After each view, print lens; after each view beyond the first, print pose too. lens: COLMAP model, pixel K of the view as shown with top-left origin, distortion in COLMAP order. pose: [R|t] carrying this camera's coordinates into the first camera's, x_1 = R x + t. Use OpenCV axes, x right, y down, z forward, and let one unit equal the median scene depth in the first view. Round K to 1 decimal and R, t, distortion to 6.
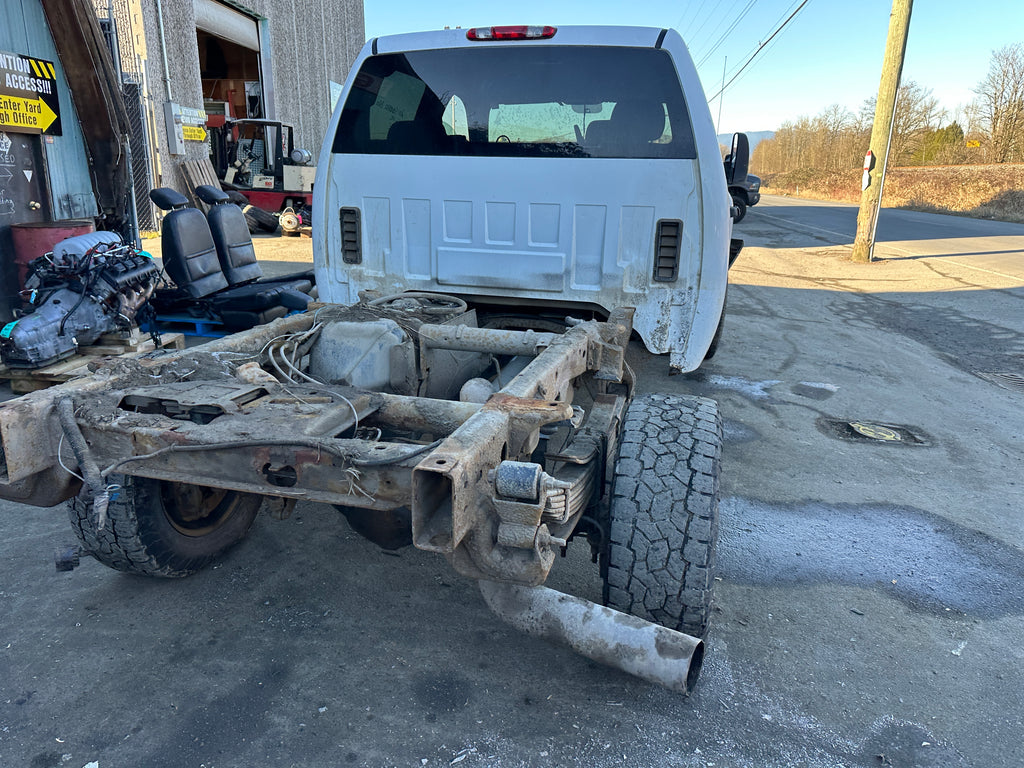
lens RADIAL K [[722.0, 0, 508.6], [0, 722.0, 378.9], [0, 0, 1]] dist [0.030727, -0.028627]
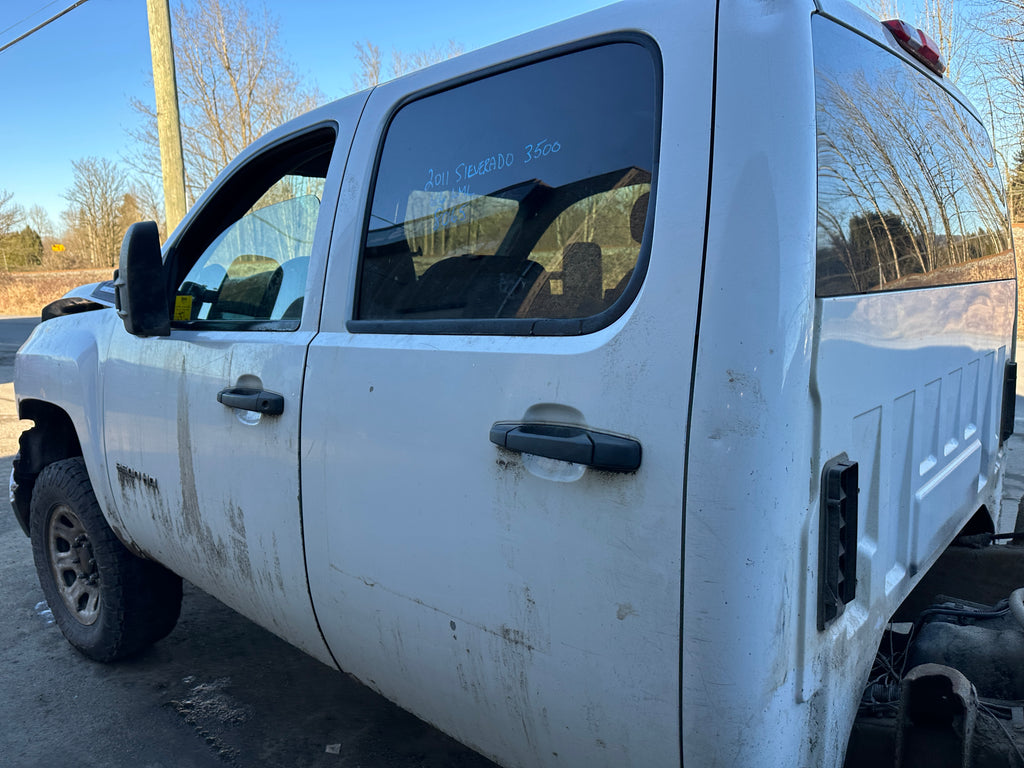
lens RADIAL K [[732.7, 0, 513.0], [0, 732.7, 381.1], [0, 0, 1]] dist [0.019082, -0.023214]
pose [[0.438176, -0.158469, 0.884811, -0.560955], [0.274946, 0.960789, 0.035918, -0.320133], [-0.855808, 0.227536, 0.464564, 0.972190]]
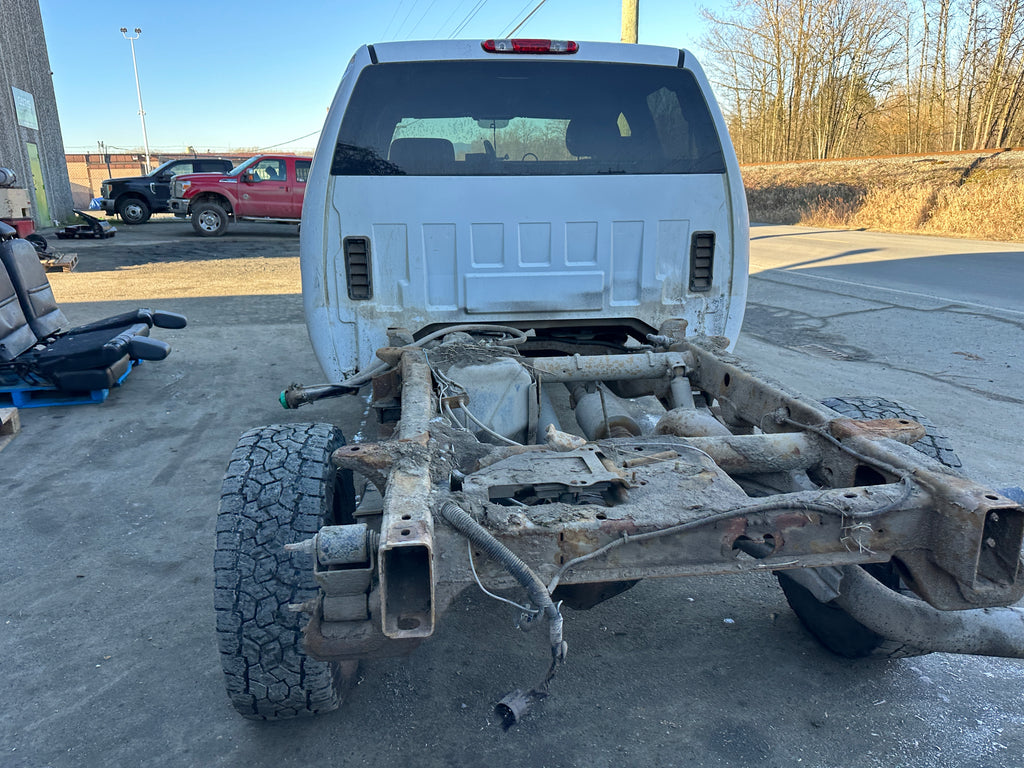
lens RADIAL K [[728.6, 0, 510.8], [0, 728.6, 370.8], [0, 0, 1]] dist [0.046732, -0.052038]
pose [[0.923261, -0.120371, 0.364829, -0.391456], [0.130304, 0.991471, -0.002634, -0.049793], [-0.361401, 0.049971, 0.931071, 0.120862]]
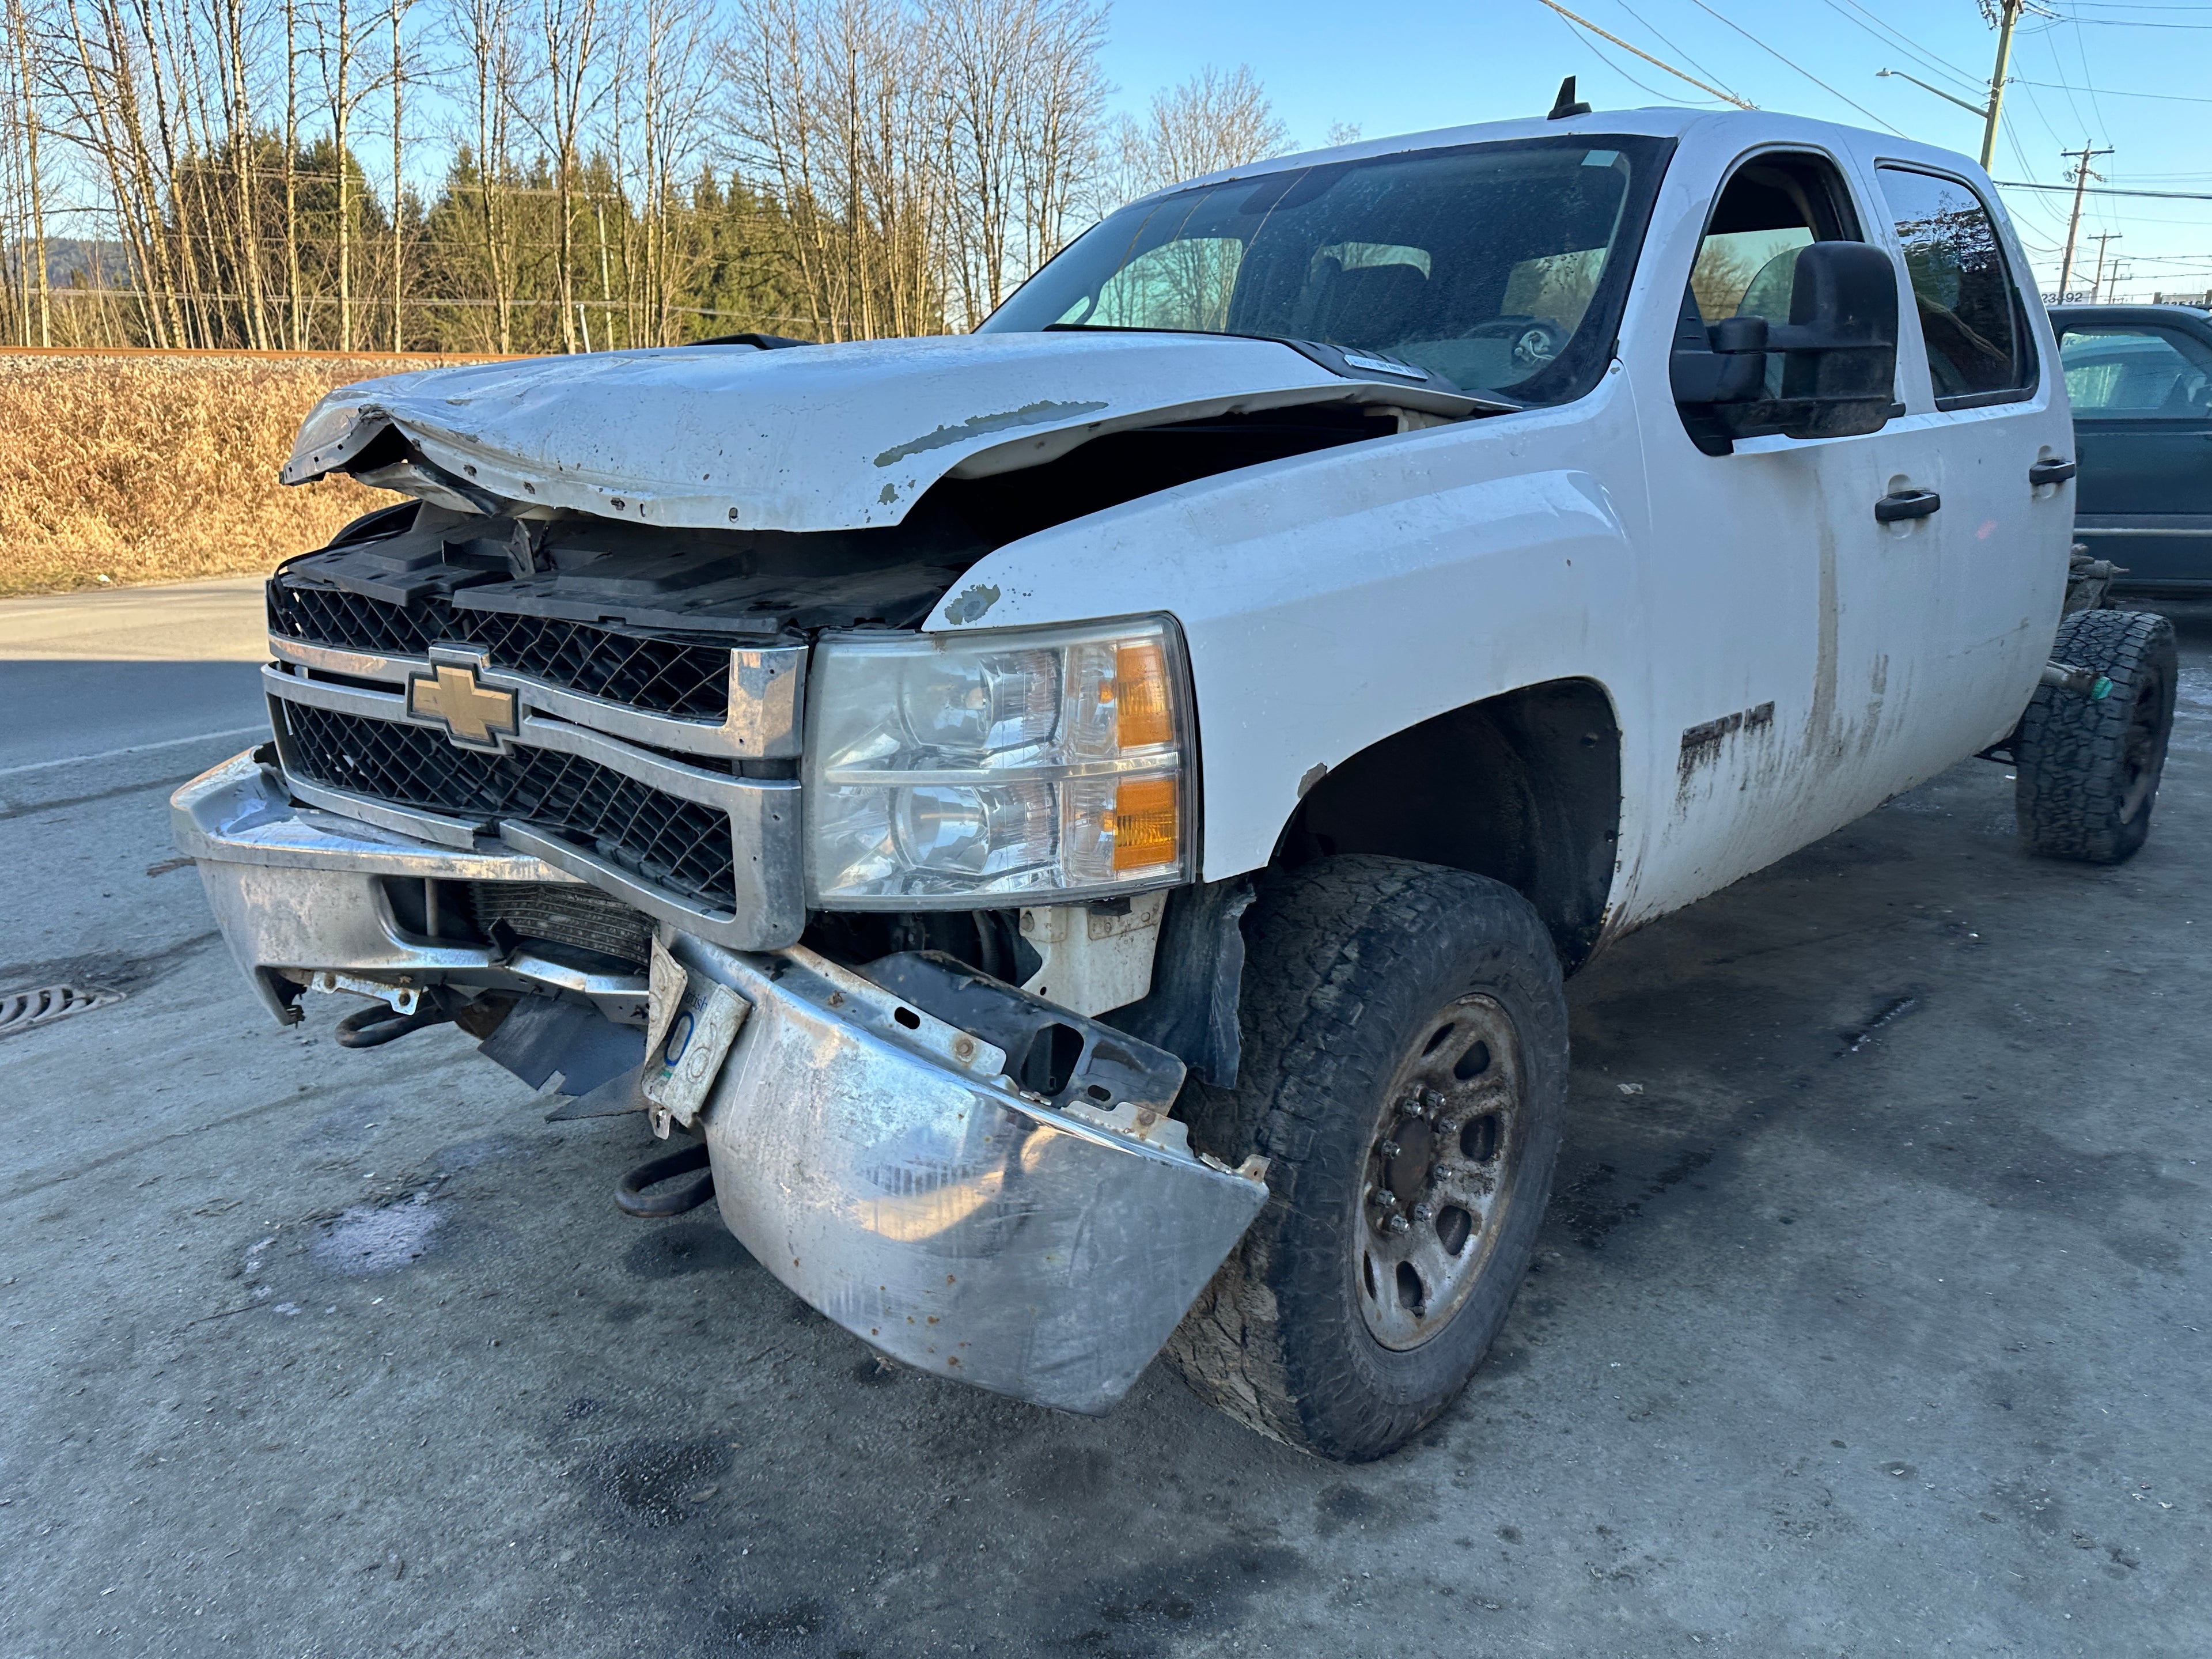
lens RADIAL K [[1559.7, 0, 1098.6], [0, 1559.7, 818.4], [0, 0, 1]] dist [0.030727, -0.028627]
pose [[-0.886922, -0.104213, 0.450010, -0.200080], [0.137141, 0.870883, 0.471969, -0.668234], [-0.441091, 0.480315, -0.758114, 2.336311]]
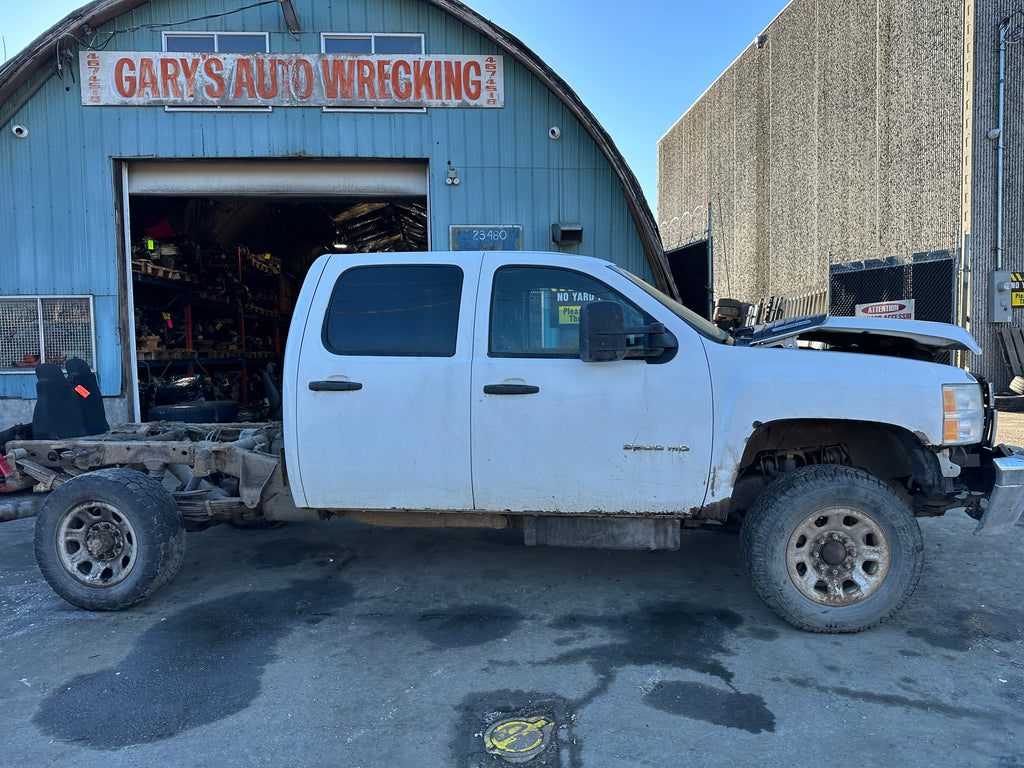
lens RADIAL K [[714.8, 0, 515.5], [0, 714.8, 391.8], [0, 0, 1]] dist [0.022716, -0.024736]
pose [[0.140858, 0.047852, -0.988873, 1.445944], [-0.246343, 0.969111, 0.011805, -0.296101], [0.958892, 0.241939, 0.148295, 1.070891]]
